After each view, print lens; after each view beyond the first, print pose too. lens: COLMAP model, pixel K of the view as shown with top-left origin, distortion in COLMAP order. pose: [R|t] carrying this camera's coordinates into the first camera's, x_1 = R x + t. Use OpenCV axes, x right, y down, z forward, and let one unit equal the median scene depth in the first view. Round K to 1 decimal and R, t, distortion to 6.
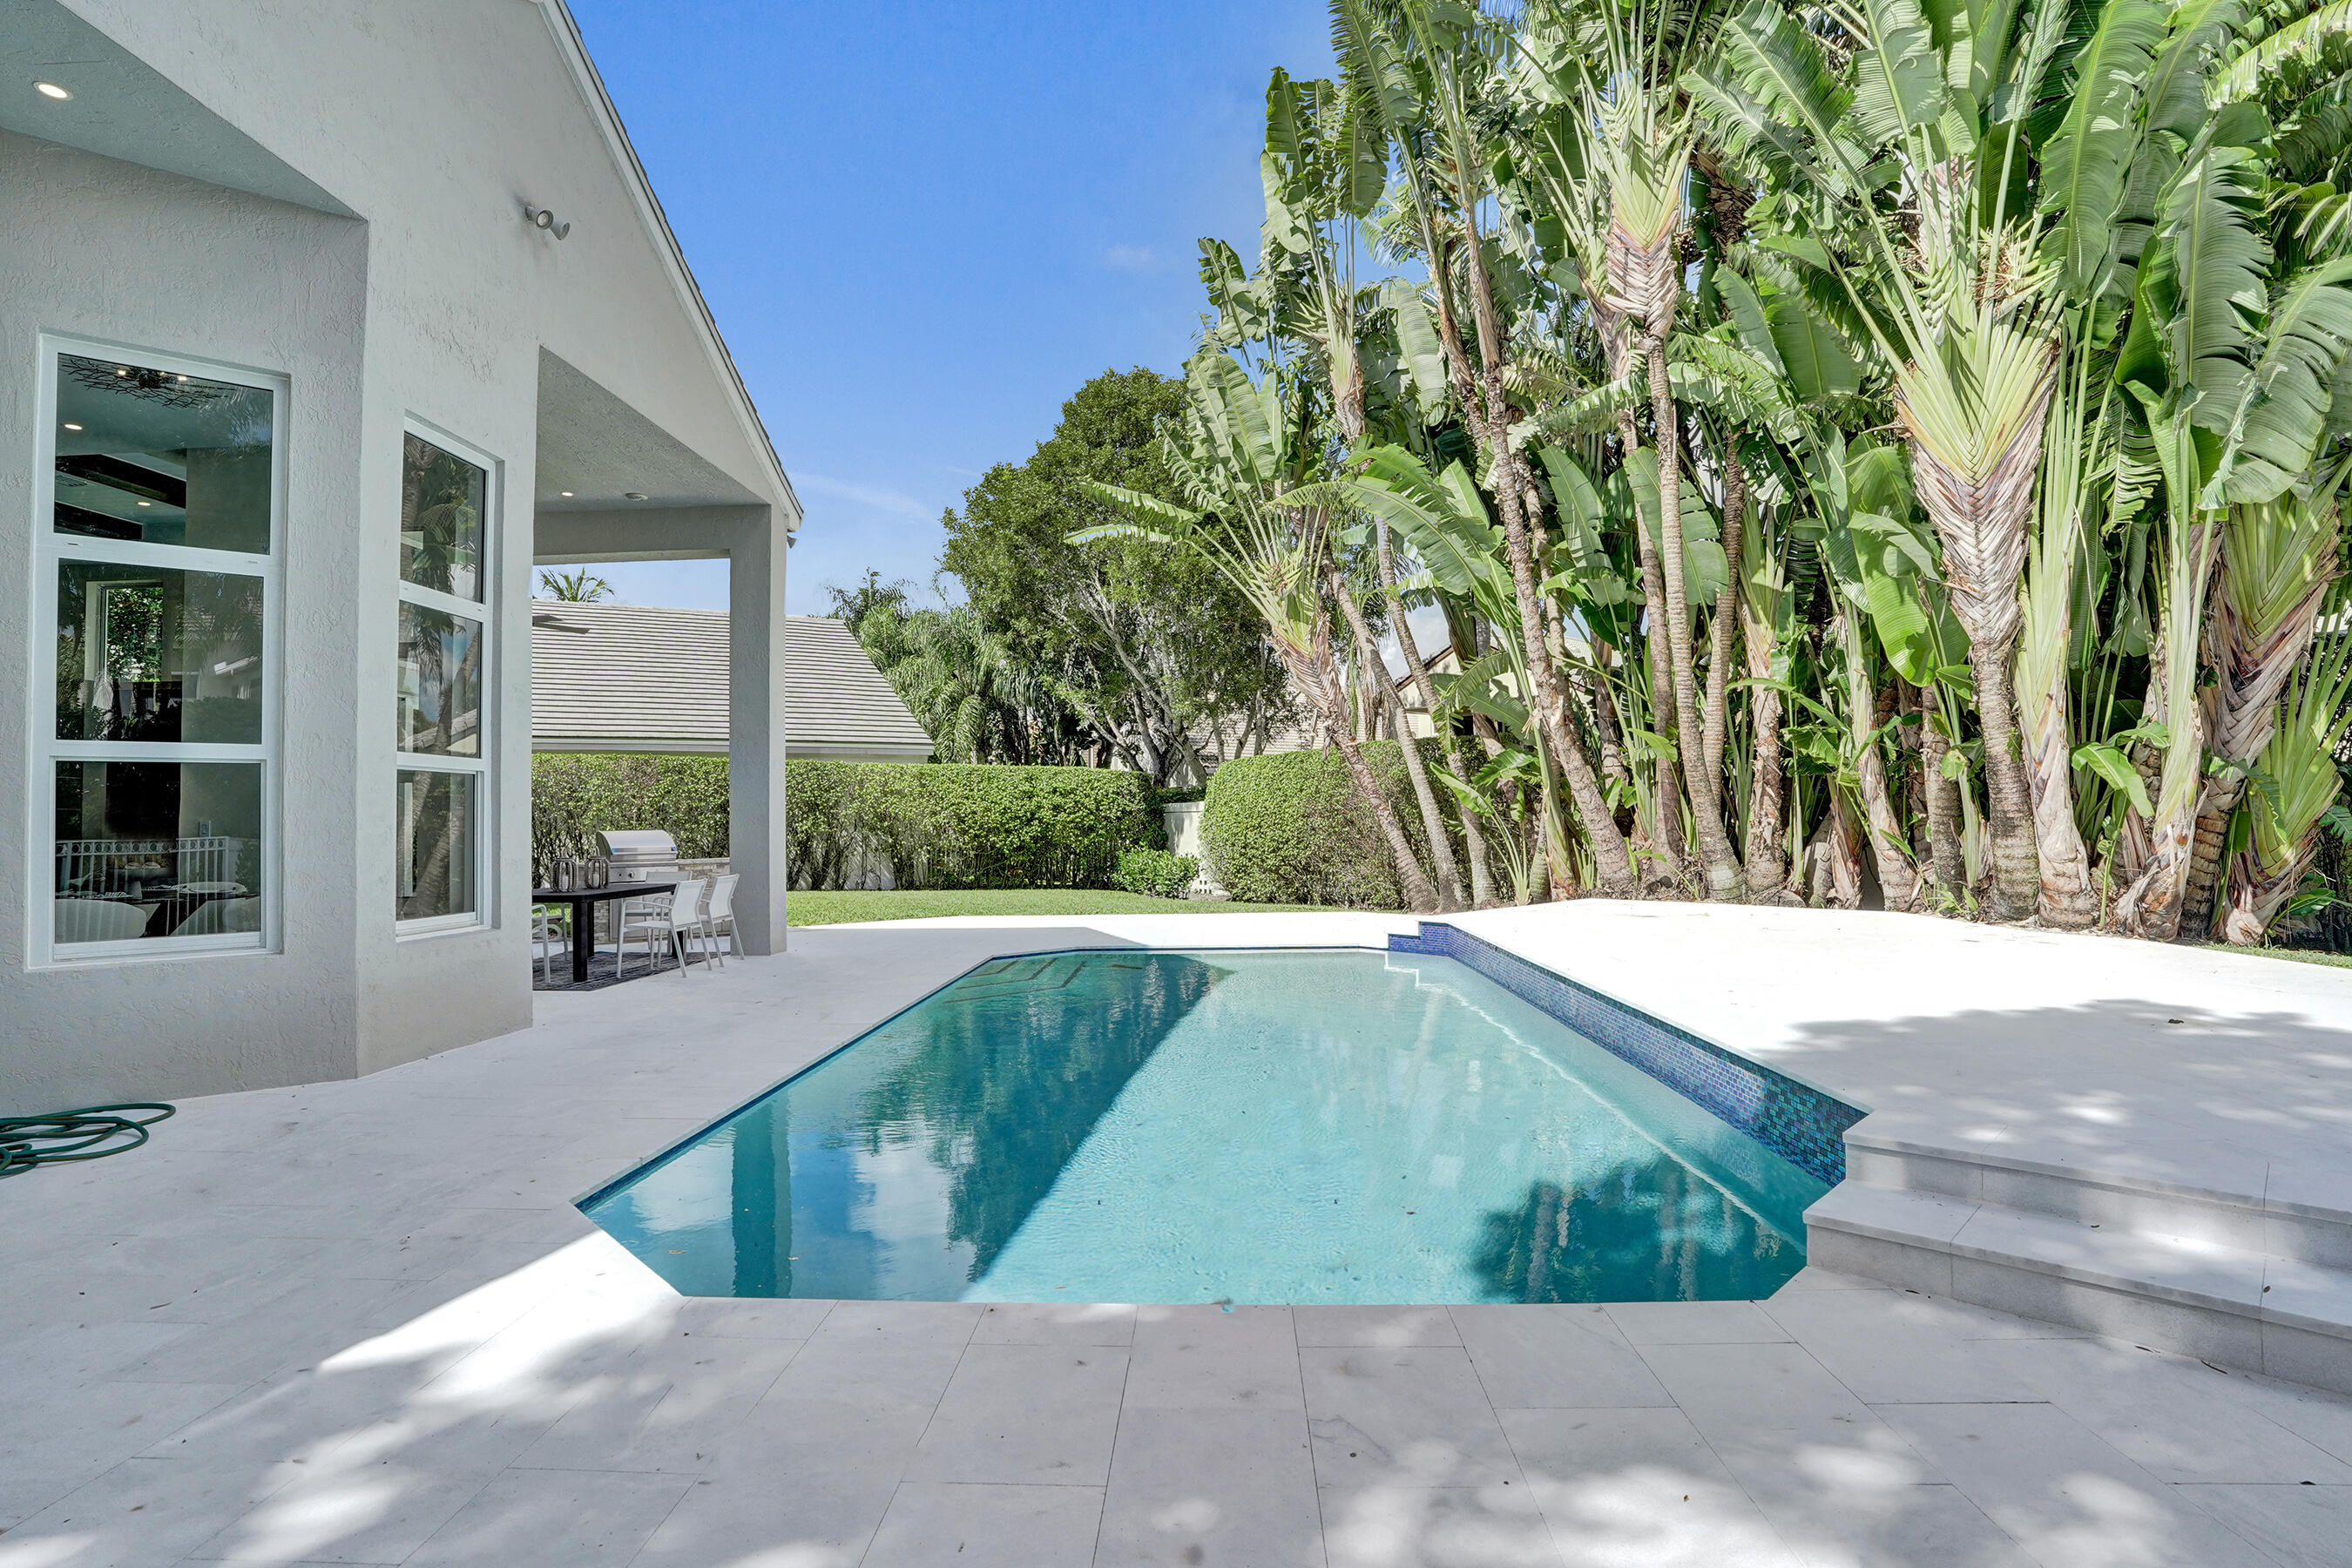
lens RADIAL K [[1167.6, 0, 1167.7], [0, 1167.6, 780.5], [0, 0, 1]] dist [-0.082772, 0.038534]
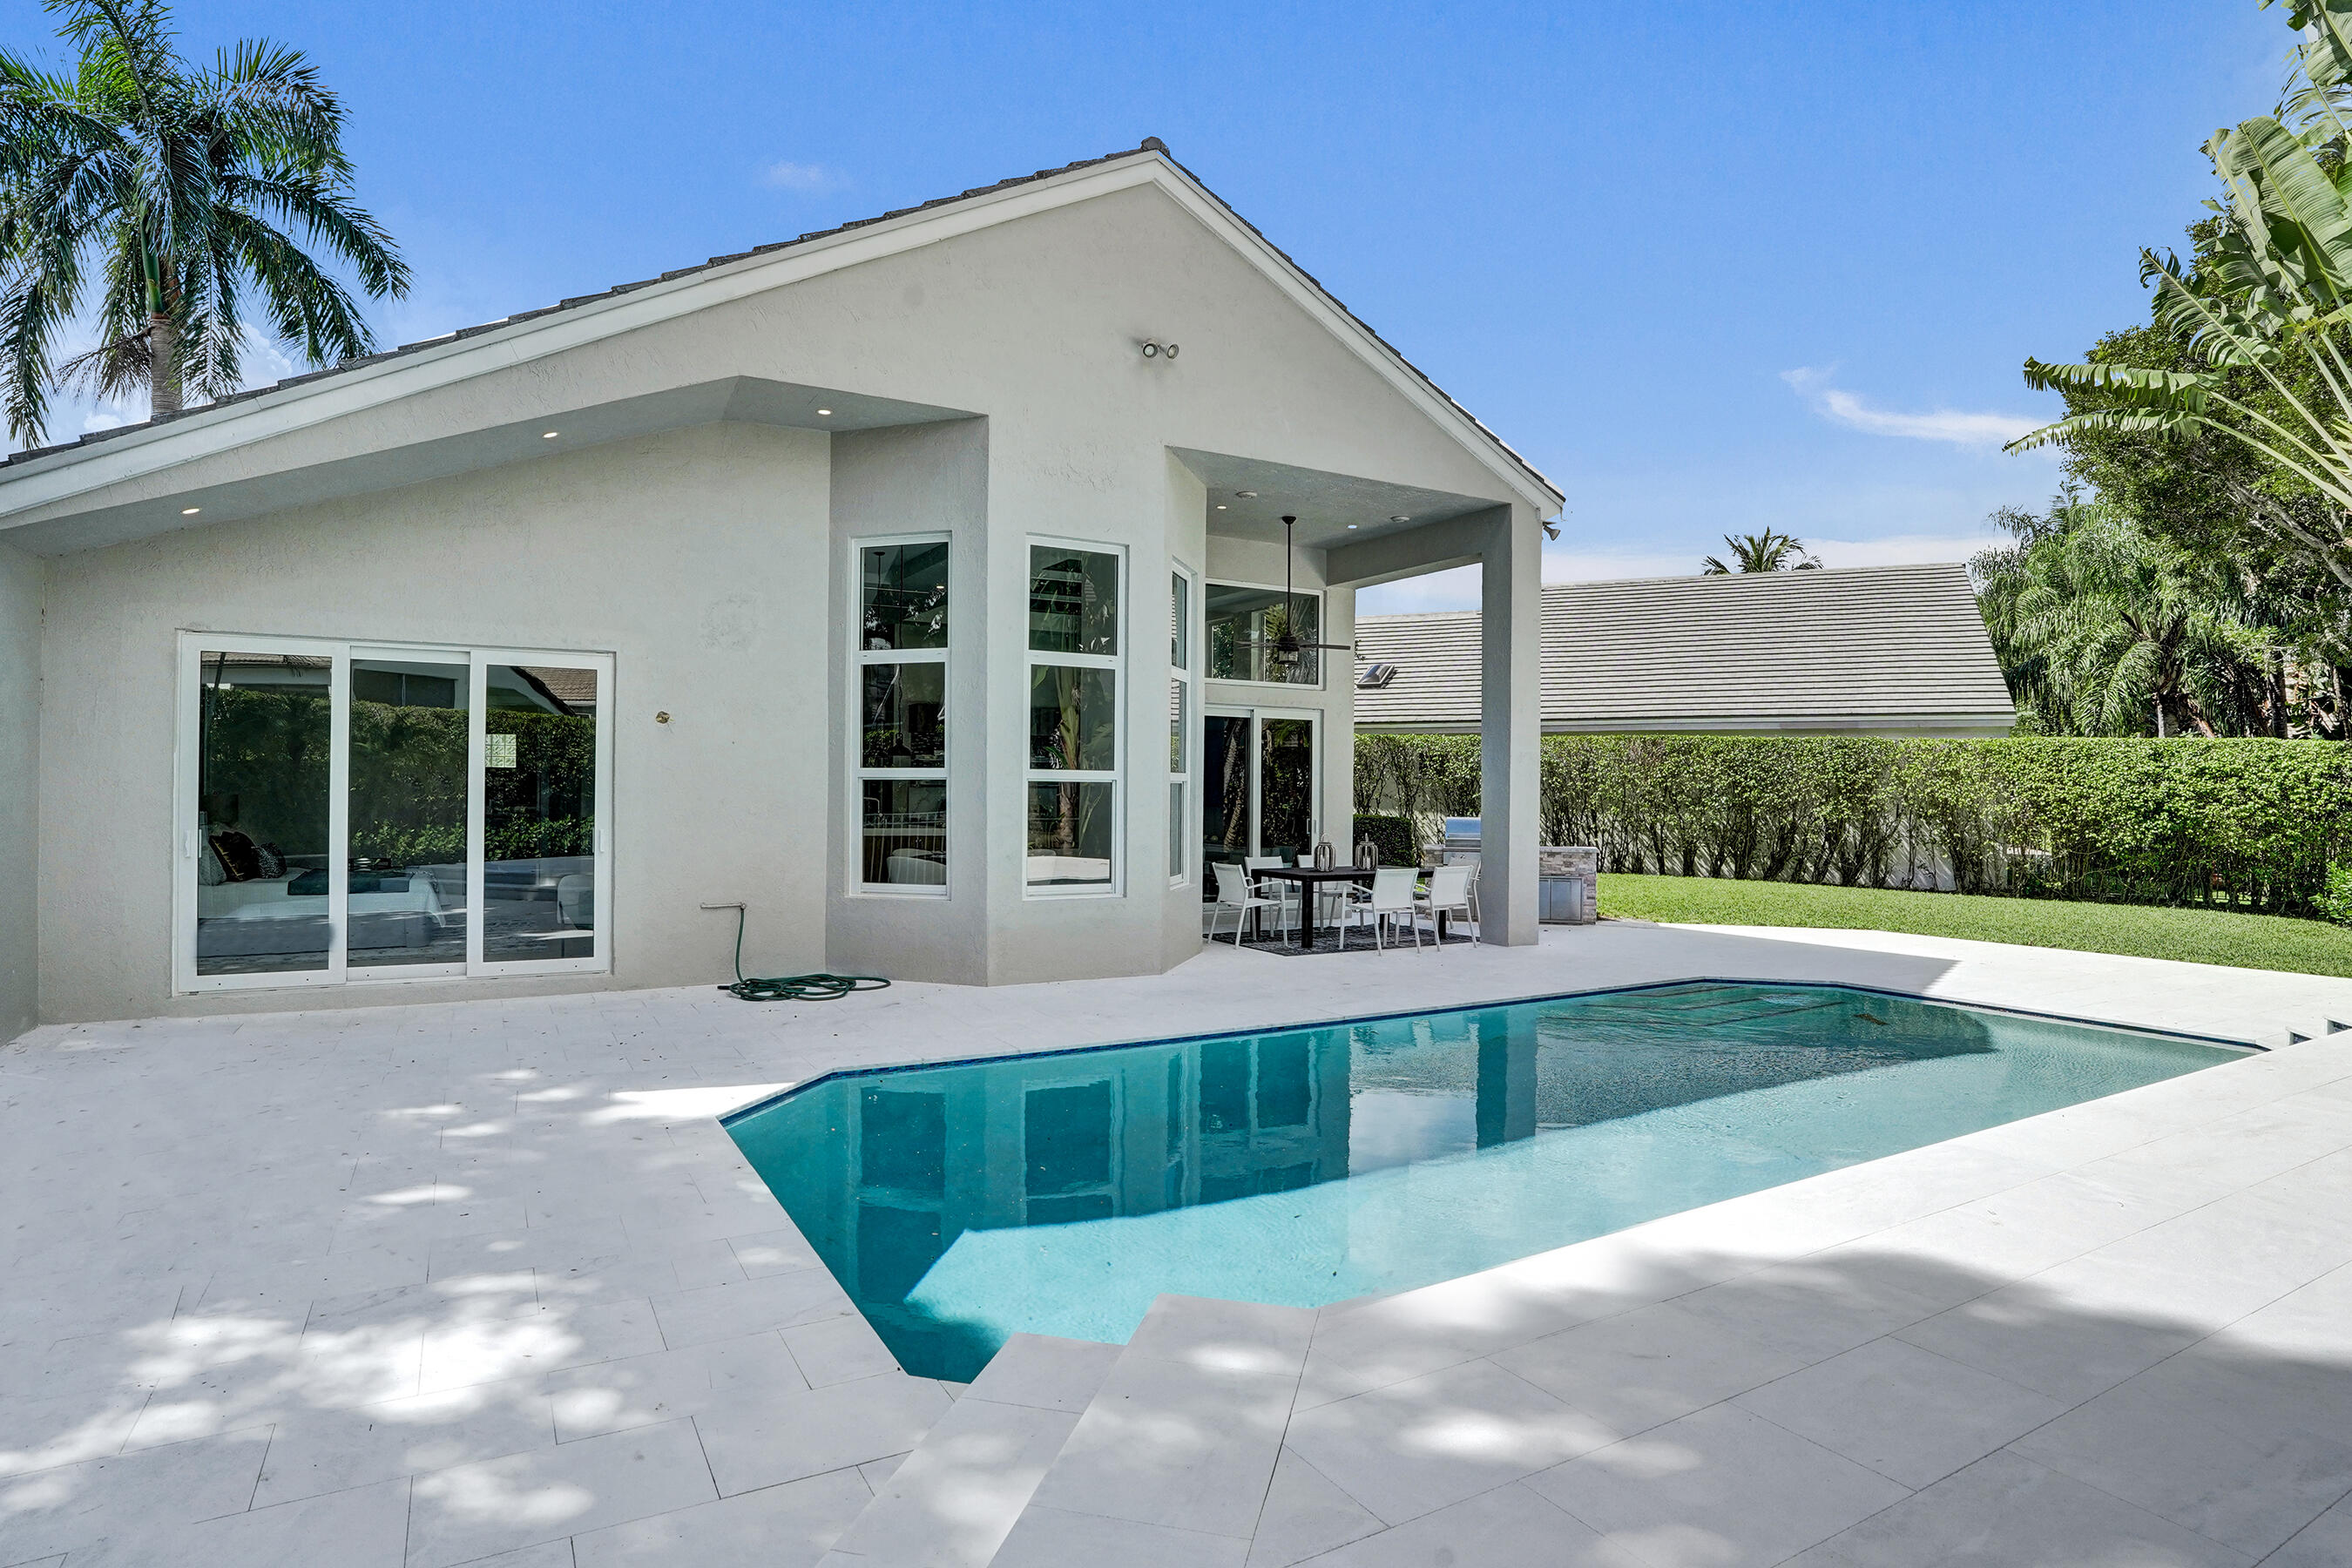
lens RADIAL K [[1239.8, 0, 1167.2], [0, 1239.8, 780.0], [0, 0, 1]] dist [-0.076083, 0.030721]
pose [[0.531103, 0.012816, -0.847210, 0.286303], [0.012466, 0.999659, 0.022937, -0.017362], [0.847215, -0.022744, 0.530762, 0.114642]]
